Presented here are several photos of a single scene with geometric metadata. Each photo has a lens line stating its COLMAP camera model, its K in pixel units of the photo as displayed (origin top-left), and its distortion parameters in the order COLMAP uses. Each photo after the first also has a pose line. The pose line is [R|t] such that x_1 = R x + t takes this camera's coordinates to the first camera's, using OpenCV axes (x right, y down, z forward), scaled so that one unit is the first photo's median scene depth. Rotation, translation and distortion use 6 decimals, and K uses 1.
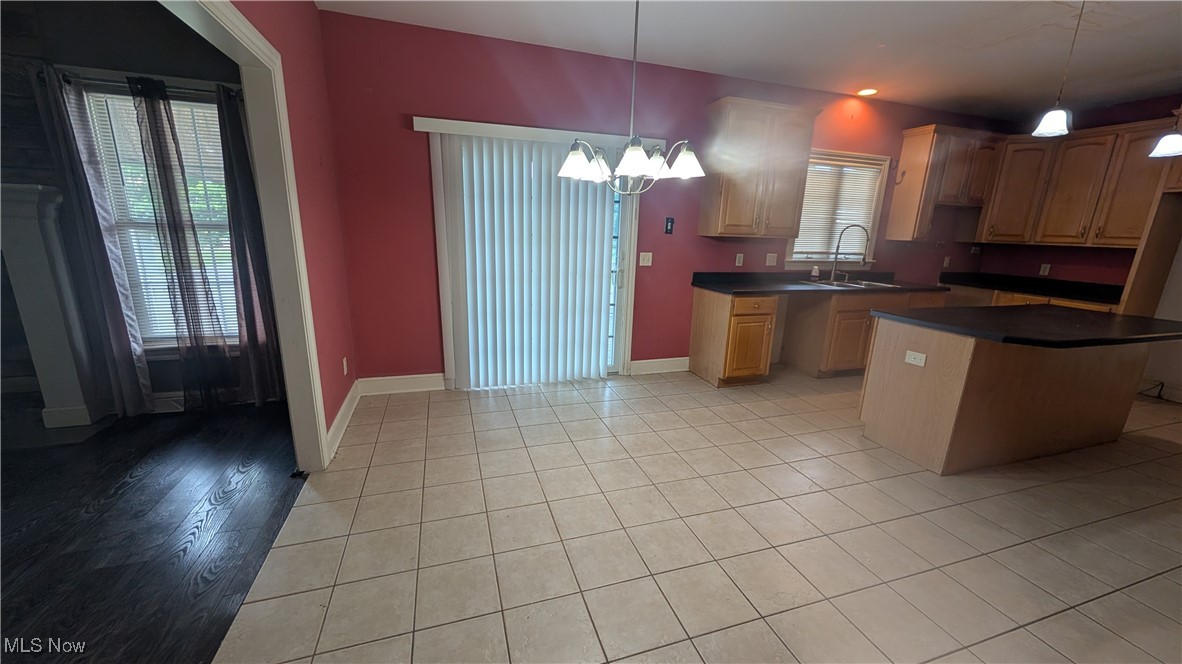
lens RADIAL K [[443.3, 0, 590.4], [0, 443.3, 335.0], [0, 0, 1]] dist [0.001365, 0.000124]
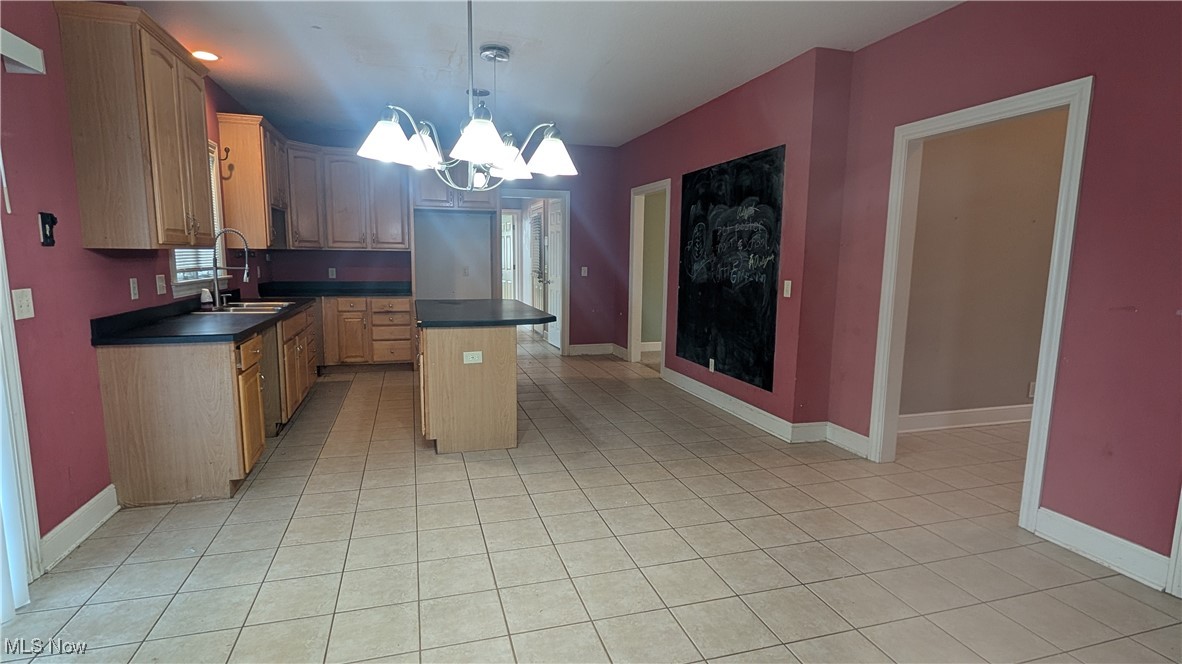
lens RADIAL K [[594.1, 0, 590.5], [0, 594.1, 339.3], [0, 0, 1]] dist [-0.019614, -0.000047]
pose [[0.024206, -0.172557, 0.984702, -0.437246], [0.225409, 0.960568, 0.162787, -0.104598], [-0.973963, 0.218020, 0.062148, 0.422599]]
